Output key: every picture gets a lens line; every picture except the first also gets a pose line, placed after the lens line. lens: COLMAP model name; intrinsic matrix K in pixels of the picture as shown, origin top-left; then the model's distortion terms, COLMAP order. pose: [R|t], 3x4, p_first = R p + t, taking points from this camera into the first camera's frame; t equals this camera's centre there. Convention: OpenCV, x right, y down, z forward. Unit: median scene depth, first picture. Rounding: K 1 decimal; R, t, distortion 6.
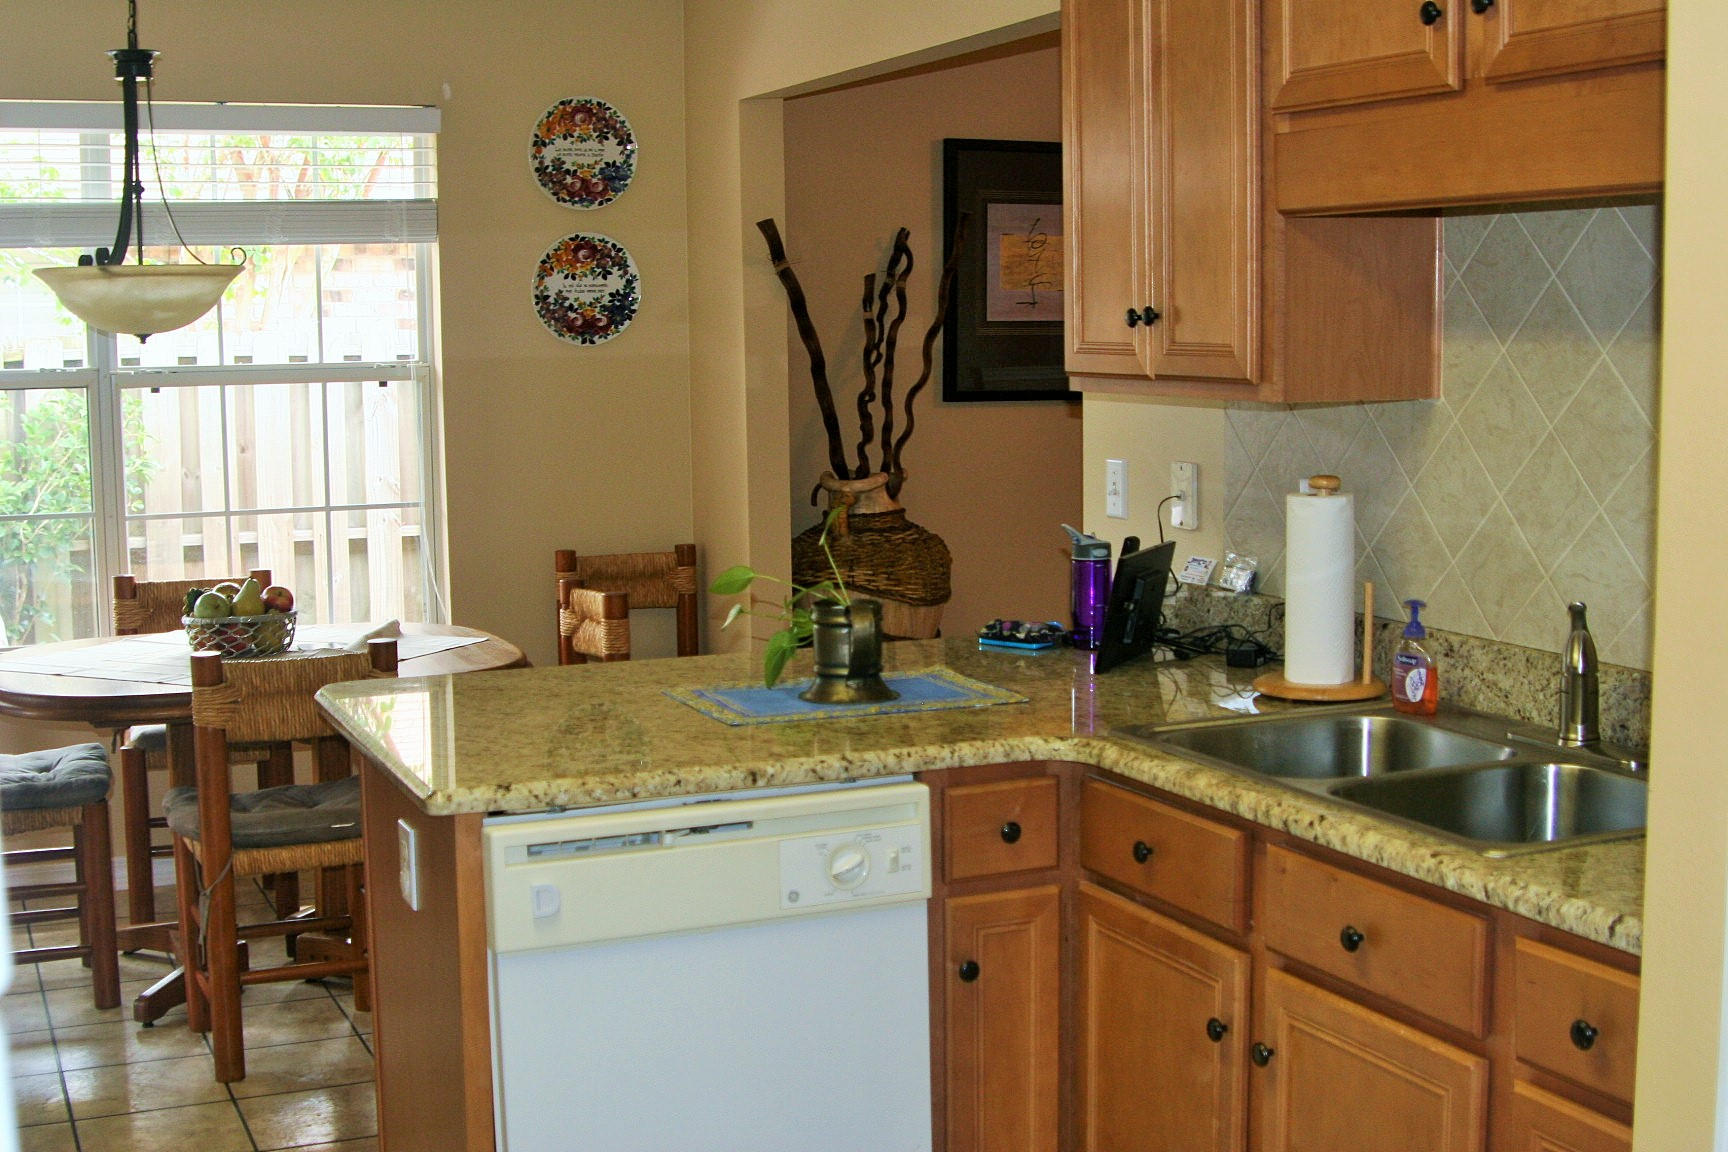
lens RADIAL K [[2258.4, 0, 863.1], [0, 2258.4, 577.1], [0, 0, 1]] dist [-0.124500, 0.000000]
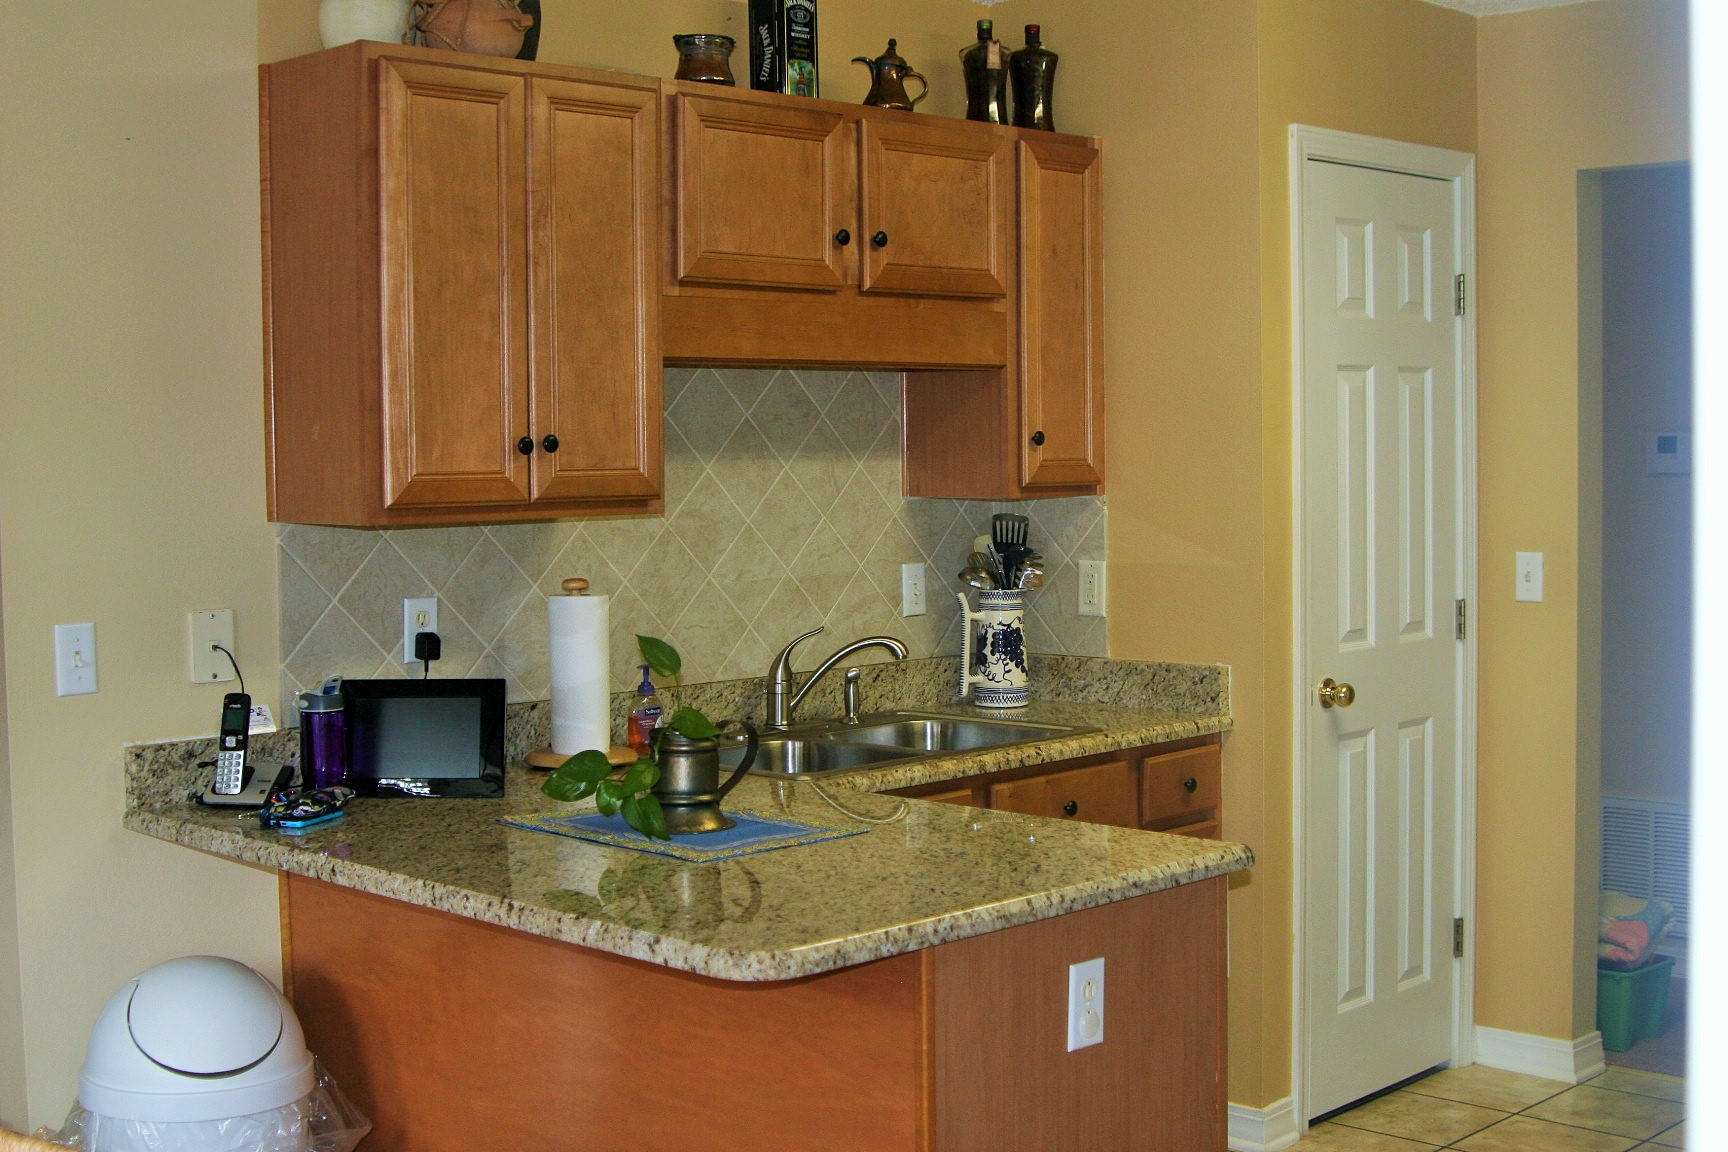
lens RADIAL K [[2258.4, 0, 870.2], [0, 2258.4, 580.3], [0, 0, 1]] dist [-0.124500, 0.000000]
pose [[-0.369882, -0.040261, 0.928206, -1.059961], [0.126958, 0.987499, 0.093425, -0.150896], [-0.920363, 0.152400, -0.360147, 1.427496]]
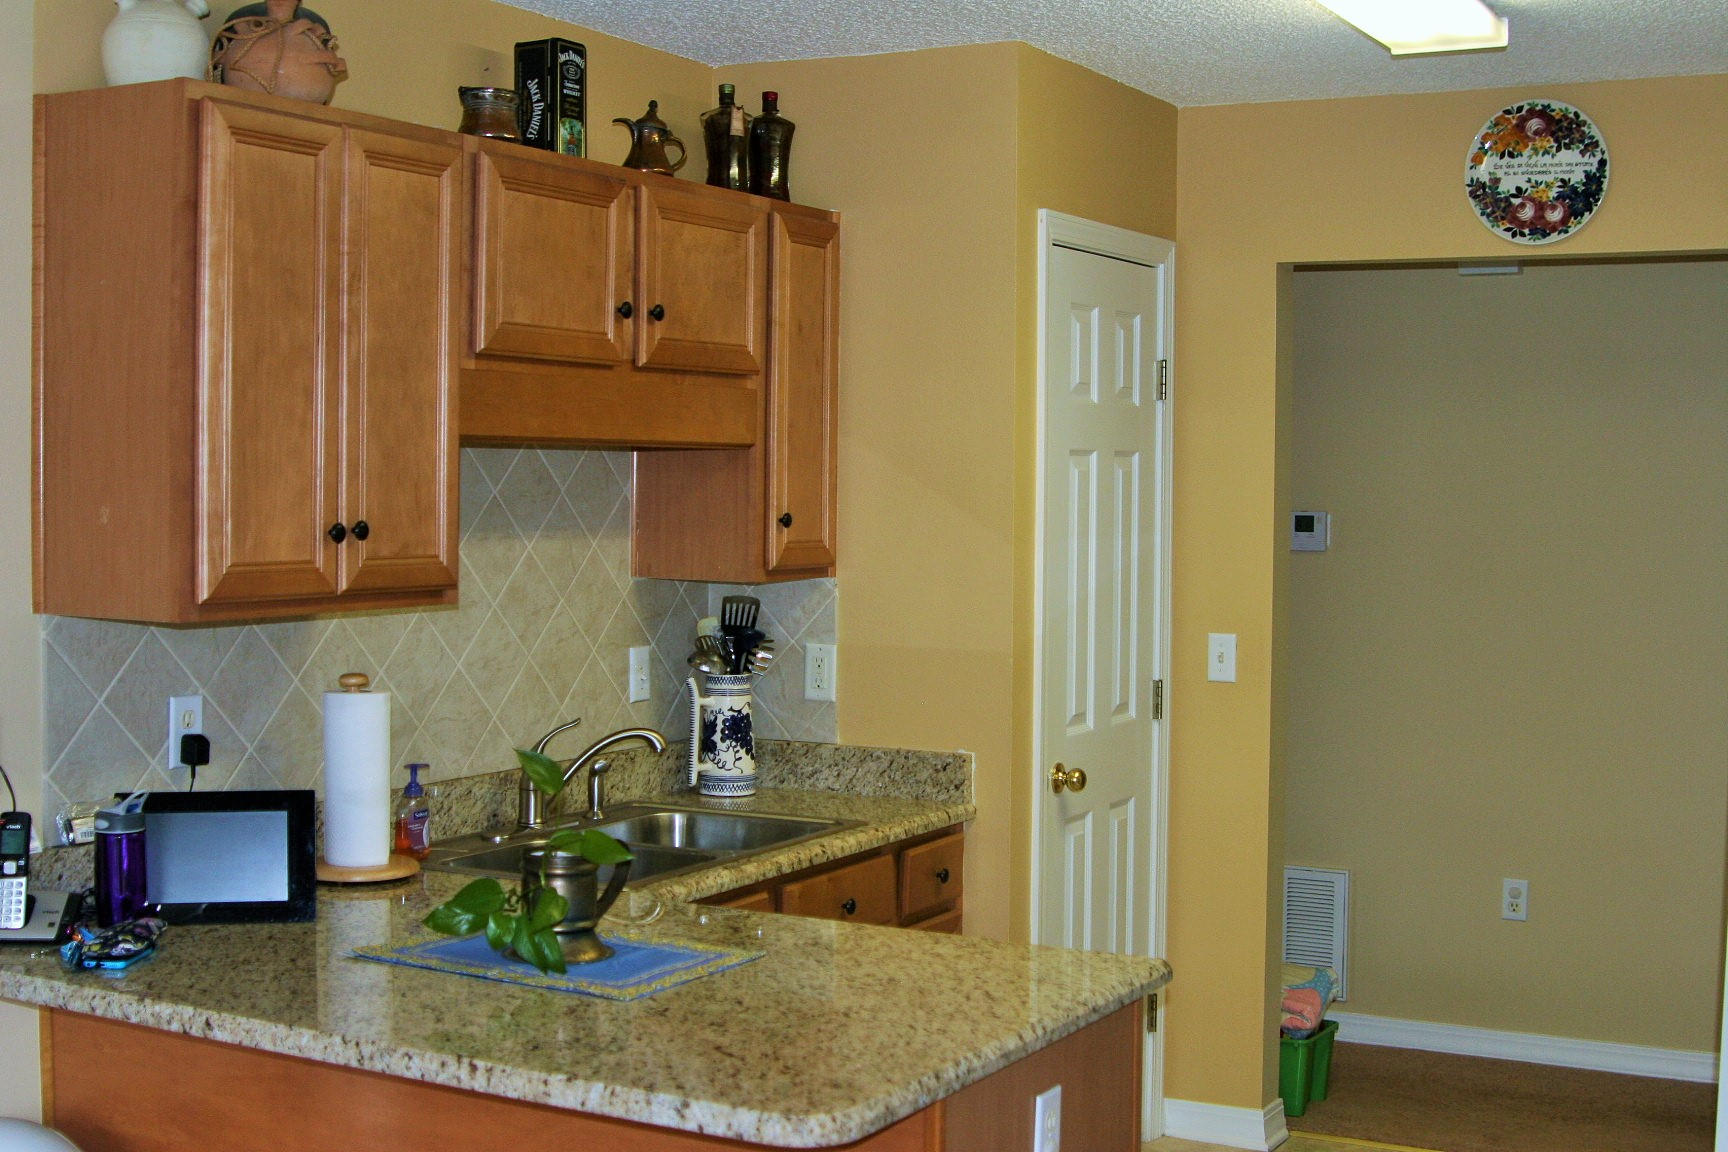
lens RADIAL K [[2258.4, 0, 869.5], [0, 2258.4, 582.5], [0, 0, 1]] dist [-0.124500, 0.000000]
pose [[-0.606738, -0.031245, 0.794288, -0.892886], [0.092254, 0.989707, 0.109403, -0.204816], [-0.789530, 0.139656, -0.597610, 1.604513]]
